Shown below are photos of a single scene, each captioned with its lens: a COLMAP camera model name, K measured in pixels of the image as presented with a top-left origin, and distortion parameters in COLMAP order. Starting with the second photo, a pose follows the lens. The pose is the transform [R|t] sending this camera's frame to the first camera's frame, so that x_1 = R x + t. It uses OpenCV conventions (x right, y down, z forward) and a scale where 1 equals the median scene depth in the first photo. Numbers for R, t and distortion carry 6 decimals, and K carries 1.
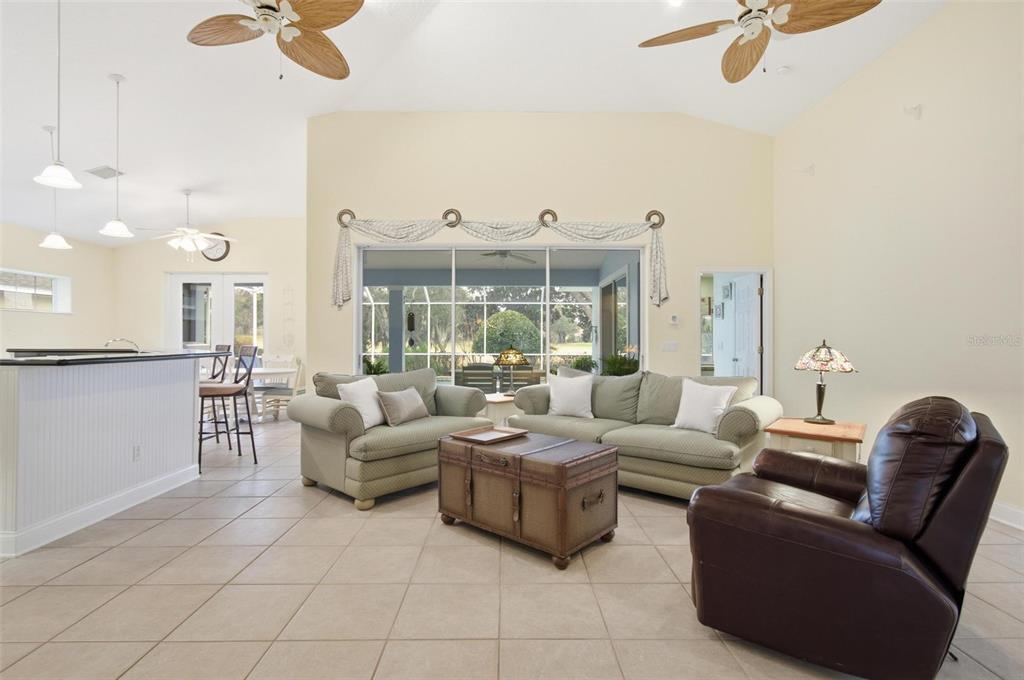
lens RADIAL K [[493.1, 0, 516.6], [0, 493.1, 336.9], [0, 0, 1]] dist [-0.002862, 0.002006]
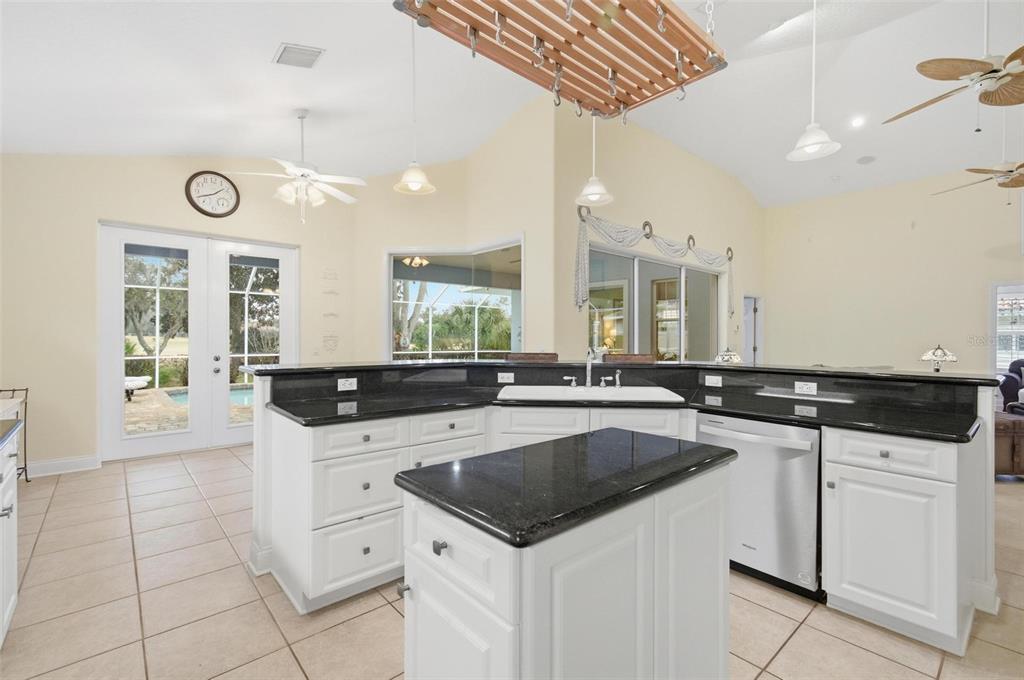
lens RADIAL K [[450.9, 0, 507.9], [0, 450.9, 338.0], [0, 0, 1]] dist [-0.003600, 0.003377]
pose [[0.751945, 0.000493, 0.659226, -1.008076], [-0.009387, 0.999906, 0.009959, -0.012939], [-0.659159, -0.013676, 0.751879, 0.459495]]
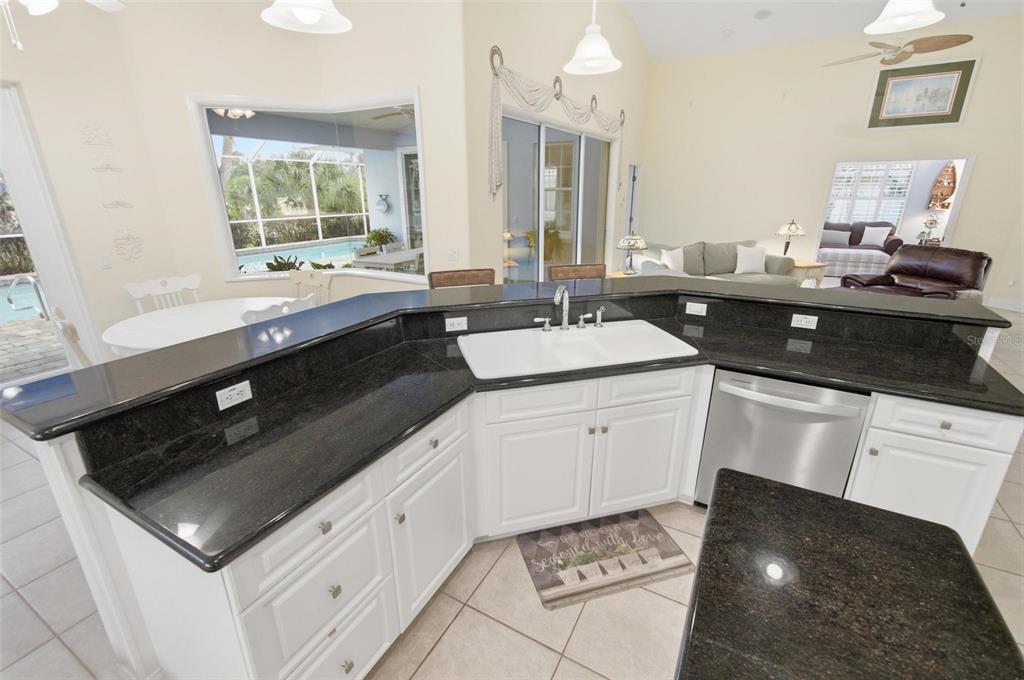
lens RADIAL K [[450.9, 0, 506.9], [0, 450.9, 333.7], [0, 0, 1]] dist [-0.003600, 0.003377]
pose [[0.488894, -0.272725, 0.828615, -0.965597], [-0.000850, 0.949724, 0.313087, -0.076175], [-0.872343, -0.153770, 0.464083, 0.638046]]
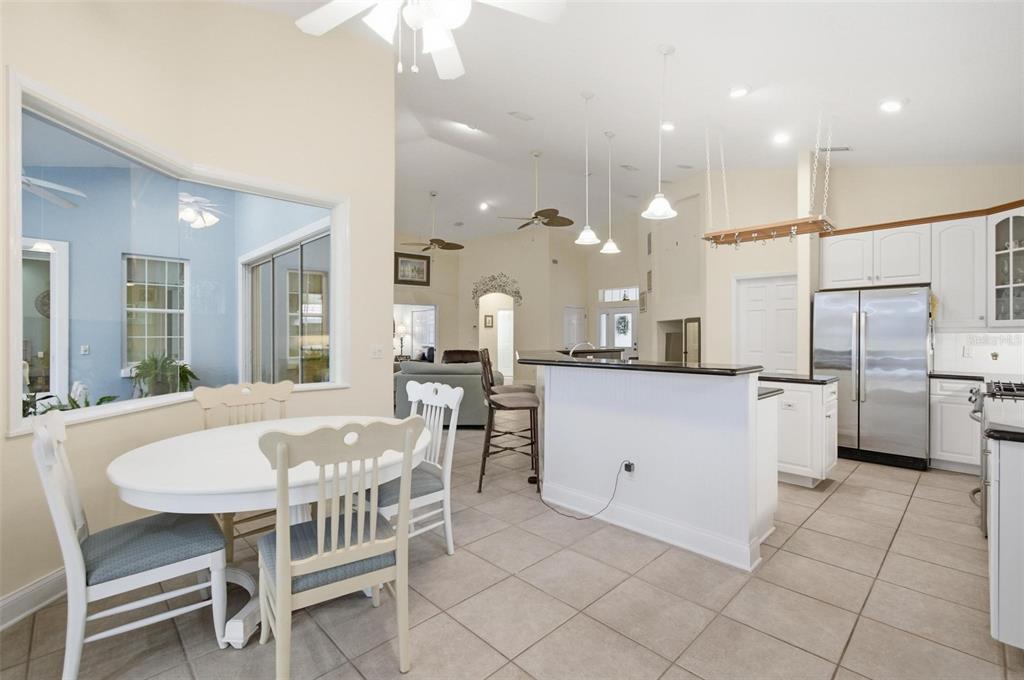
lens RADIAL K [[450.9, 0, 511.5], [0, 450.9, 337.6], [0, 0, 1]] dist [-0.003600, 0.003377]
pose [[-0.688976, -0.000219, 0.724785, -1.042386], [-0.003164, 0.999991, -0.002705, 0.000161], [-0.724778, -0.004157, -0.688970, 1.327284]]
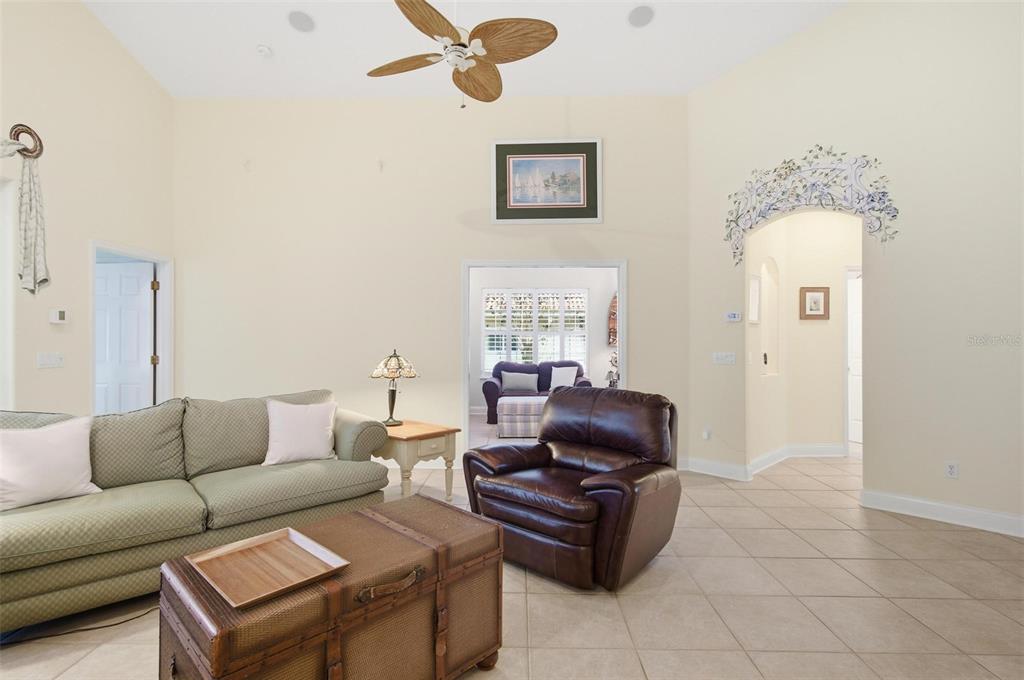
lens RADIAL K [[493.1, 0, 508.3], [0, 493.1, 340.3], [0, 0, 1]] dist [-0.002862, 0.002006]
pose [[0.017871, -0.000210, 0.999840, -0.282616], [-0.008856, 0.999961, 0.000369, -0.010567], [-0.999801, -0.008861, 0.017869, 0.417974]]
